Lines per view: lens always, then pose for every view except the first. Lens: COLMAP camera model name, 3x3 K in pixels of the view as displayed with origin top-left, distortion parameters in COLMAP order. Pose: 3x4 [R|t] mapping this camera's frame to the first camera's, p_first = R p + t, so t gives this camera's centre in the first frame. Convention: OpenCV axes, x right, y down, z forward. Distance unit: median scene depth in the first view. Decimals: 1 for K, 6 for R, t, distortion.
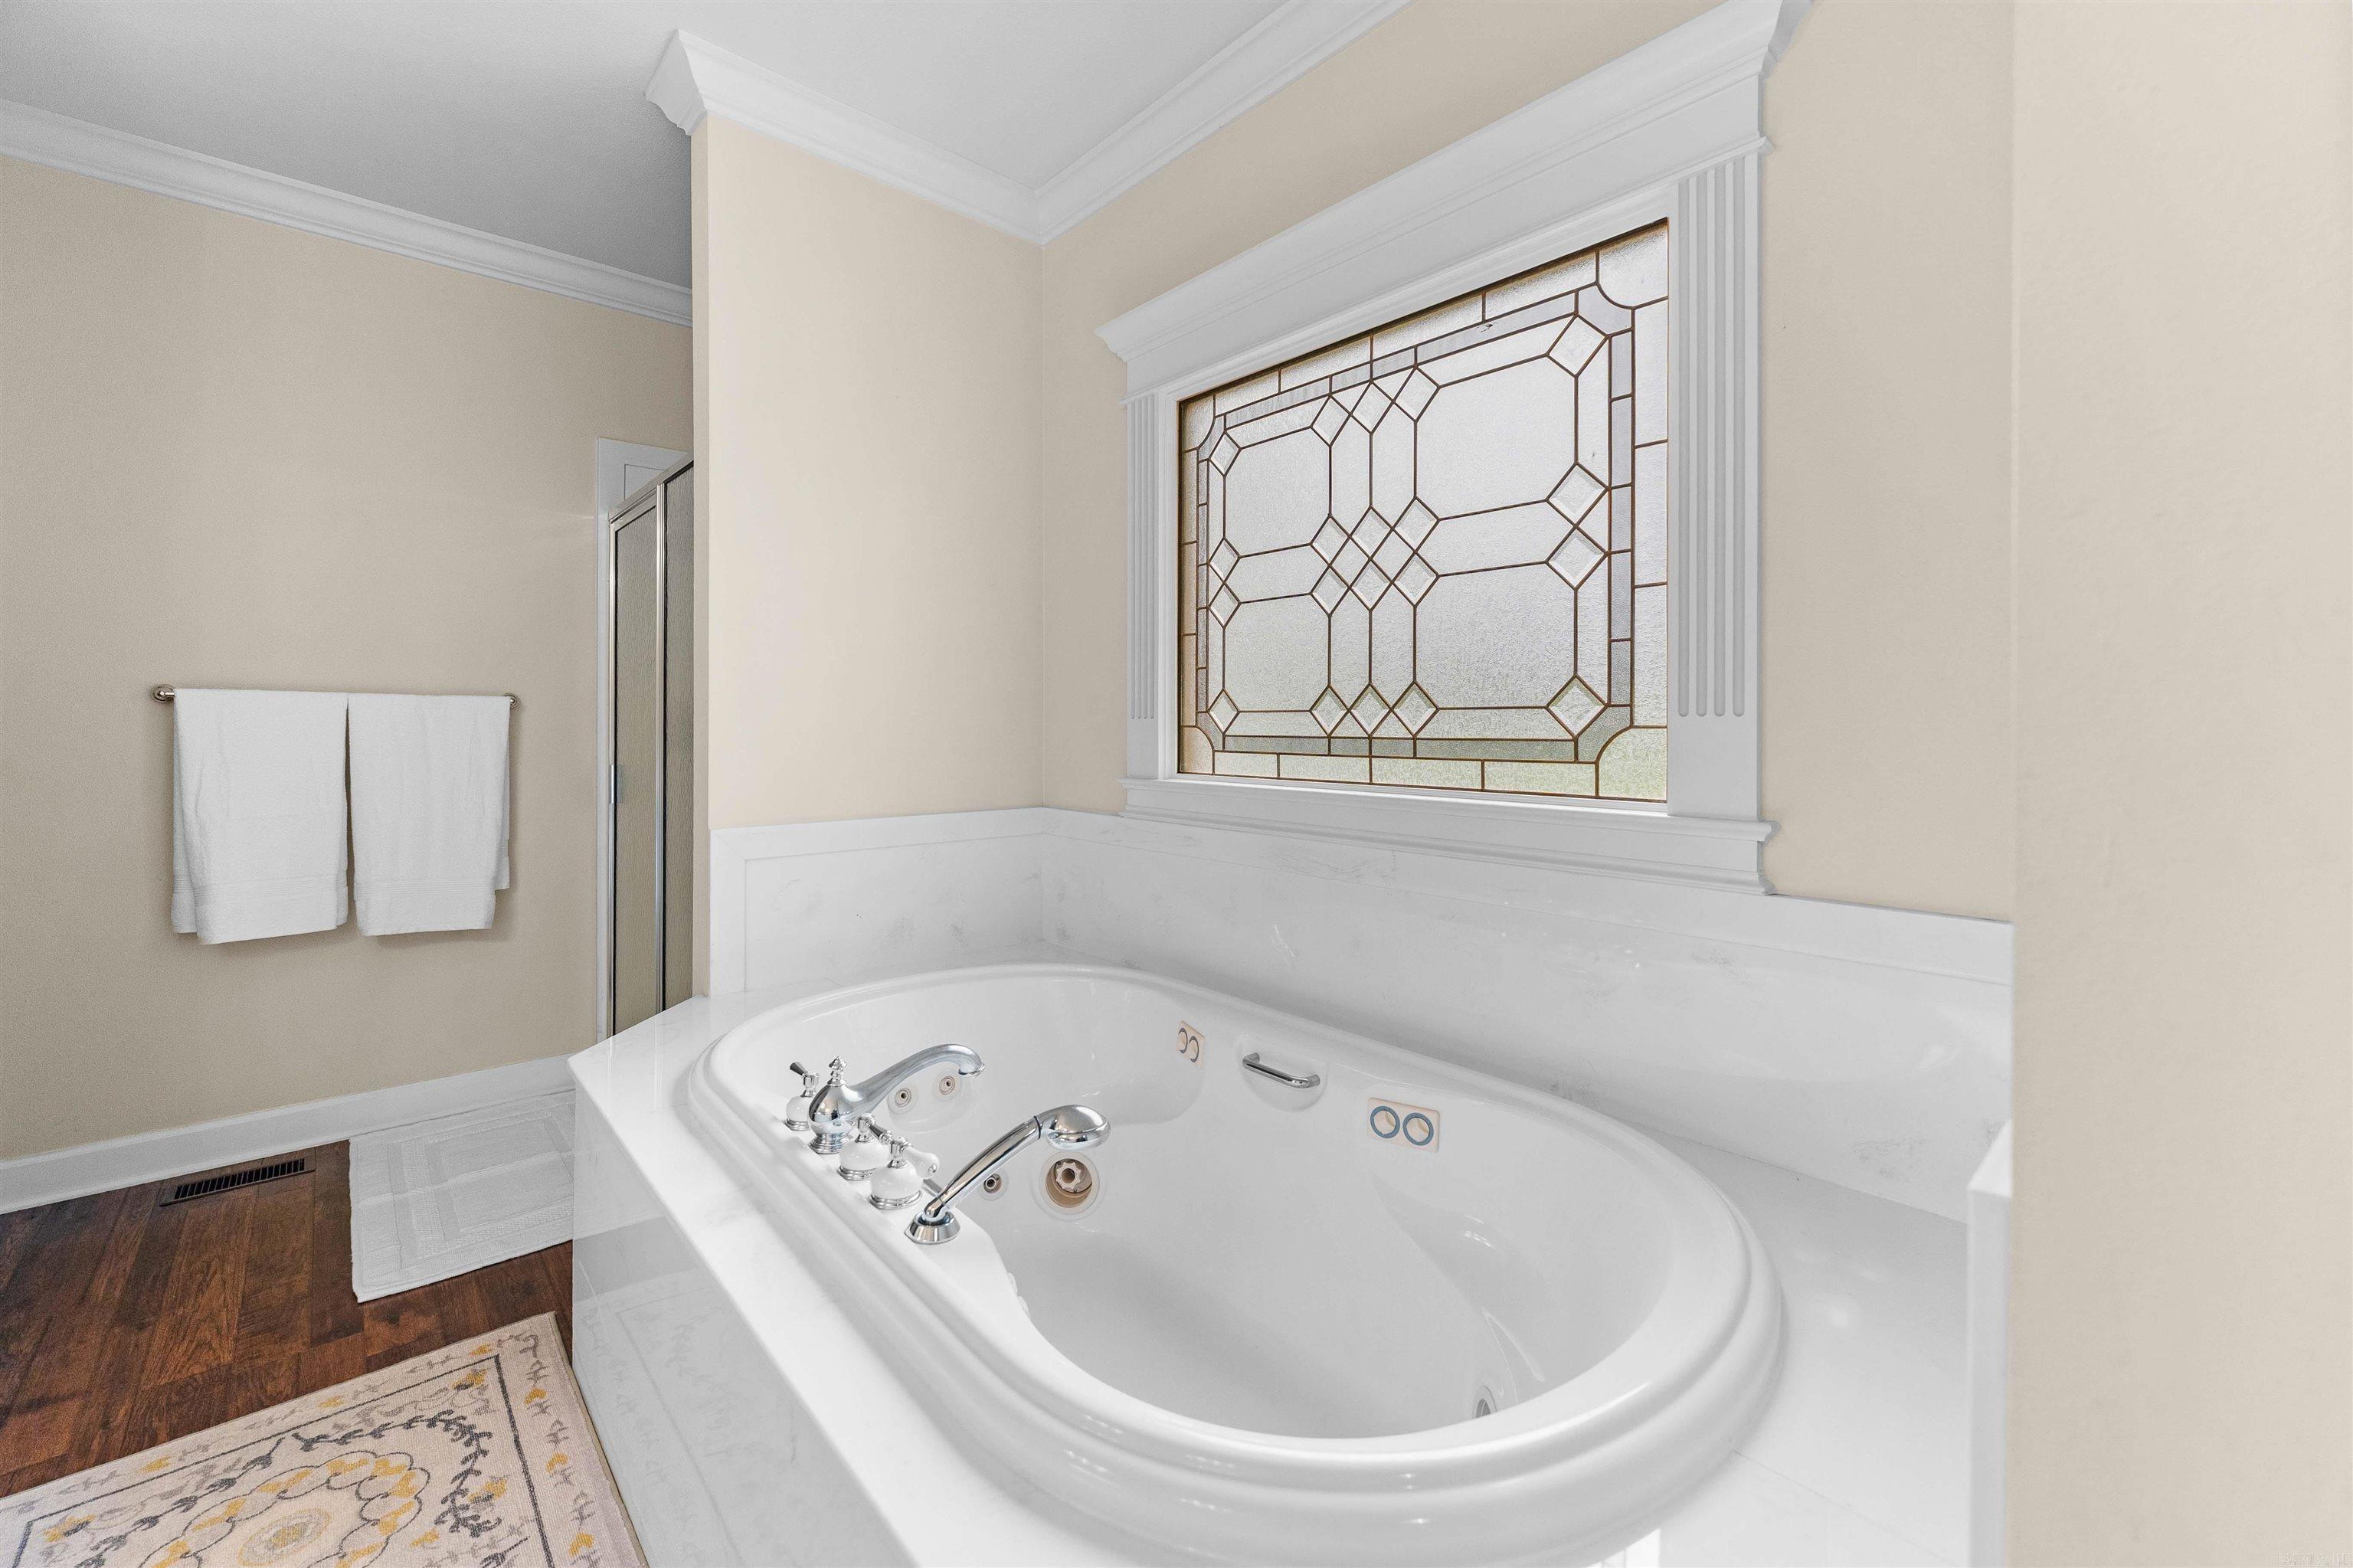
lens RADIAL K [[950.3, 0, 1174.8], [0, 950.3, 729.6], [0, 0, 1]] dist [-0.000210, -0.000035]
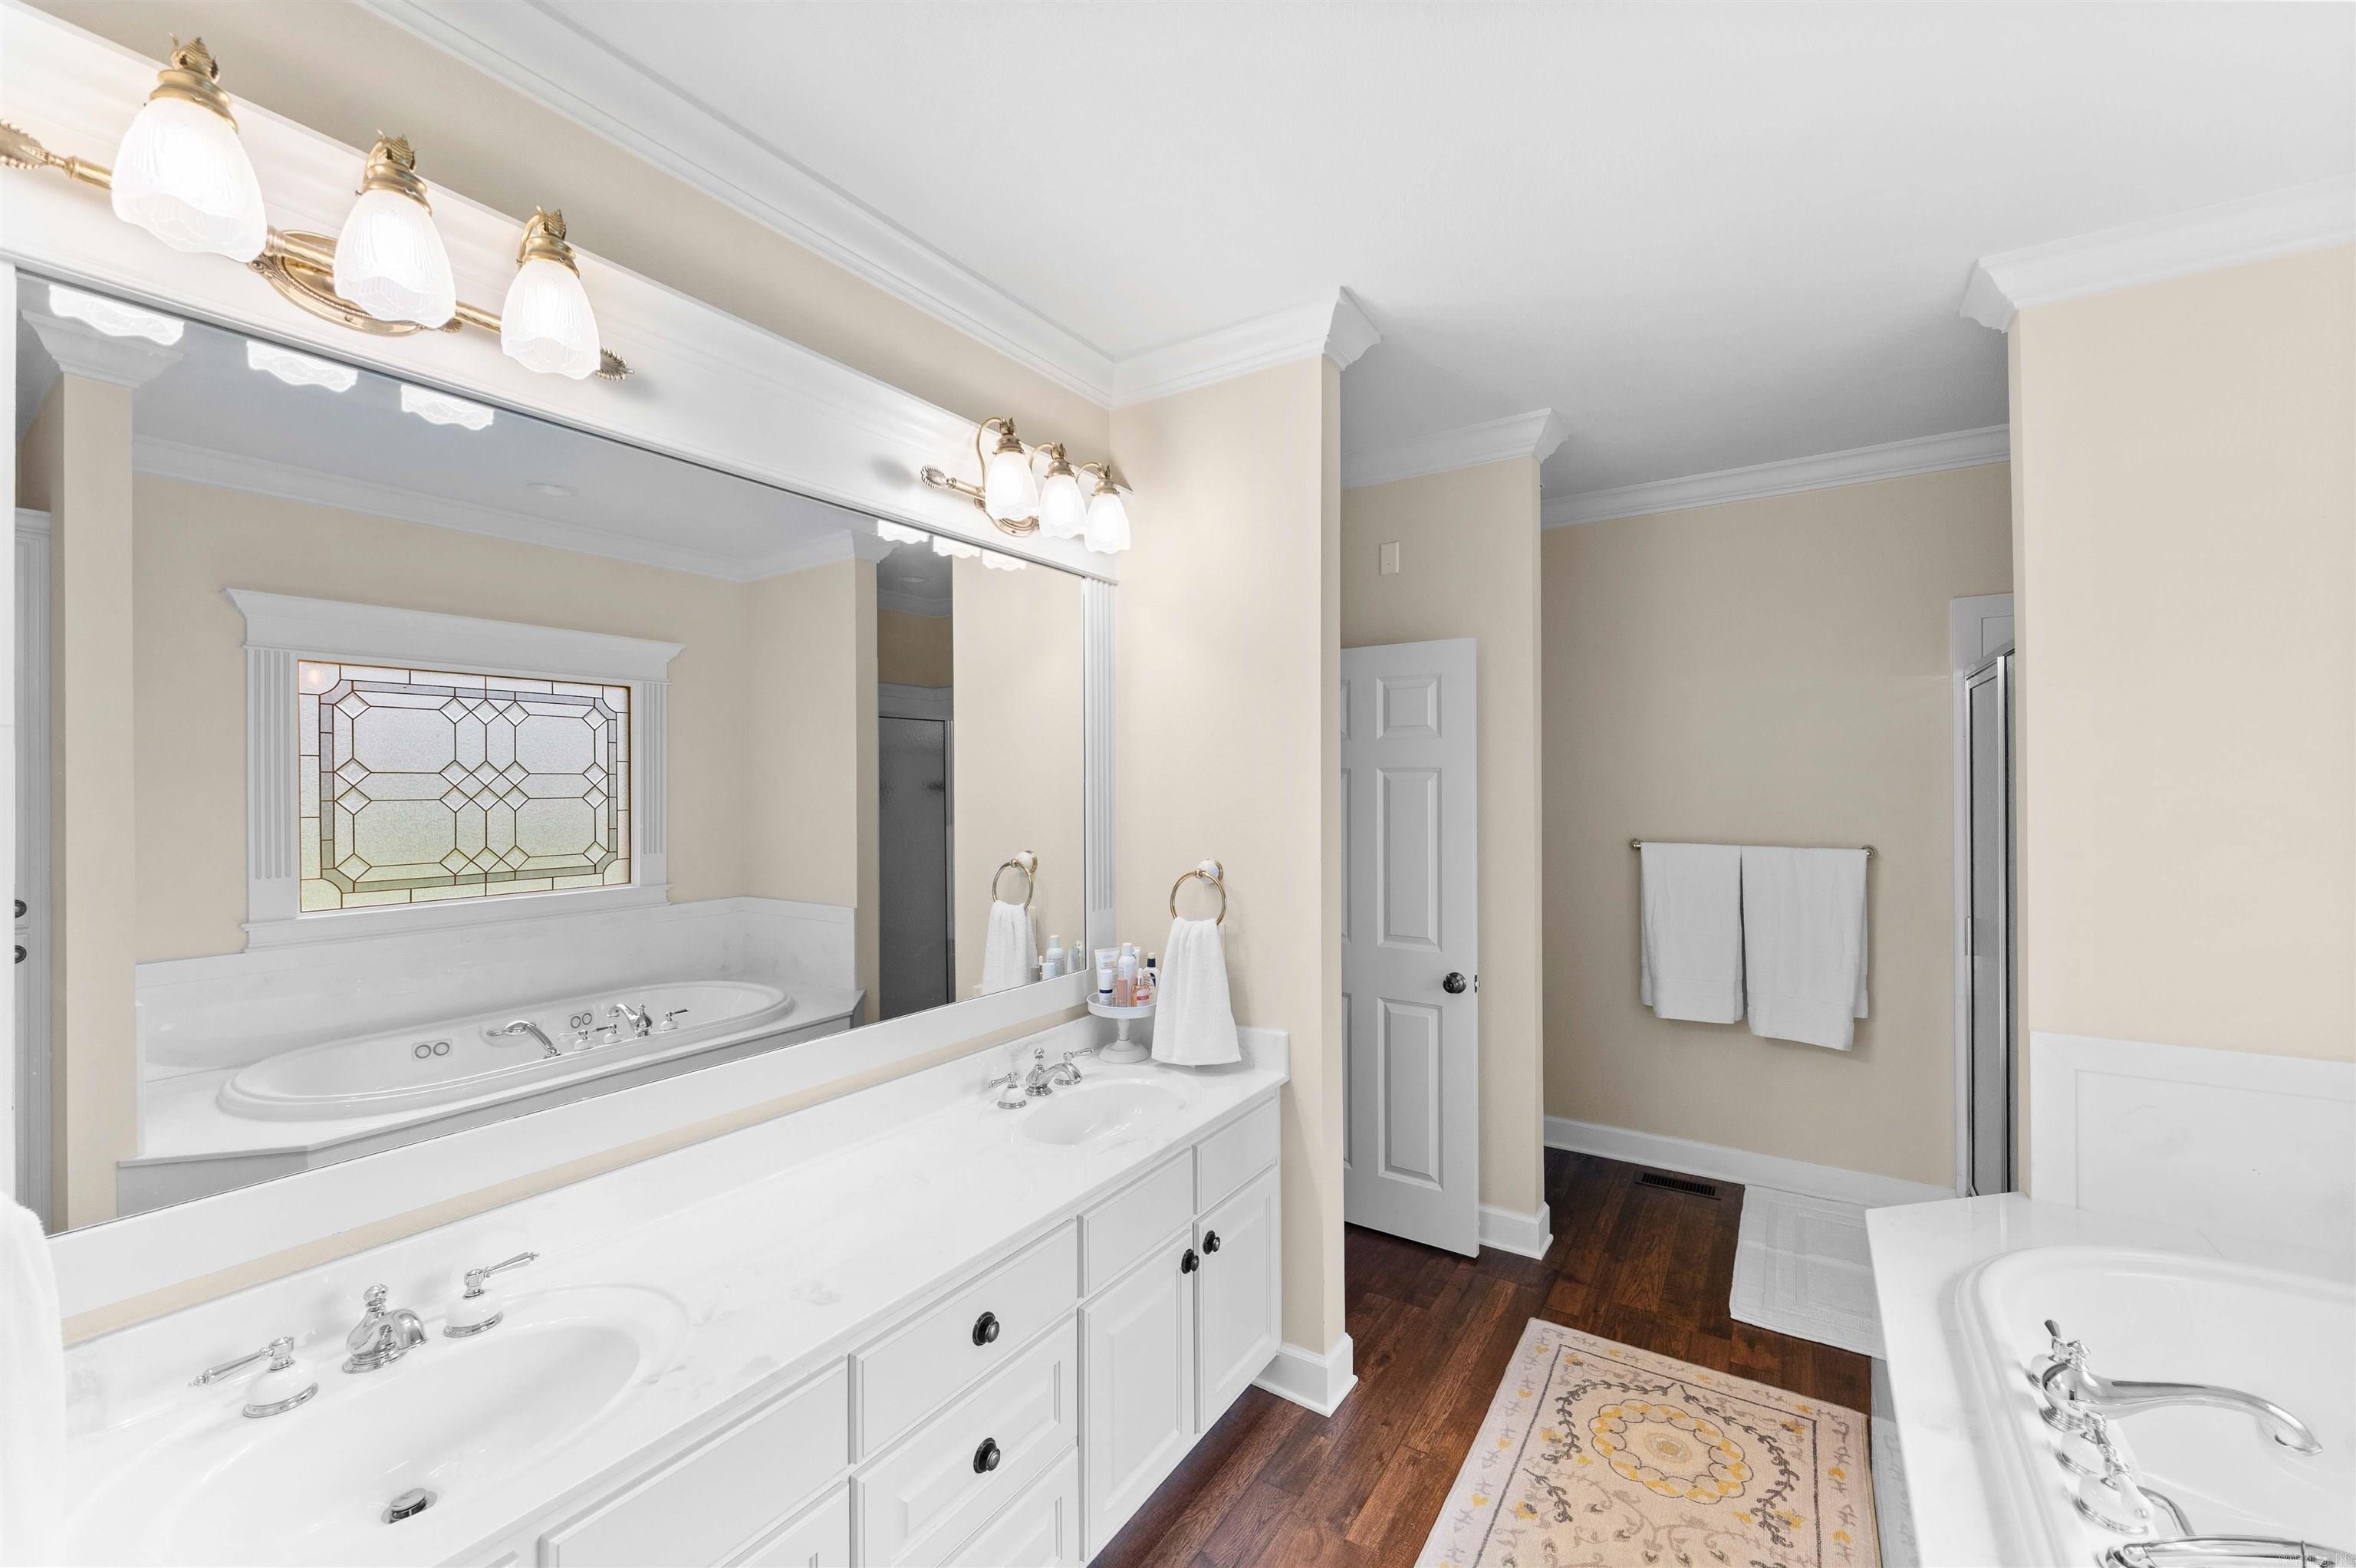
lens RADIAL K [[951.4, 0, 1186.3], [0, 951.4, 785.0], [0, 0, 1]] dist [-0.000210, -0.000035]
pose [[0.267904, 0.001025, -0.963445, 0.259765], [0.007510, 0.999967, 0.003152, -0.181554], [0.963416, -0.008080, 0.267888, -0.122084]]
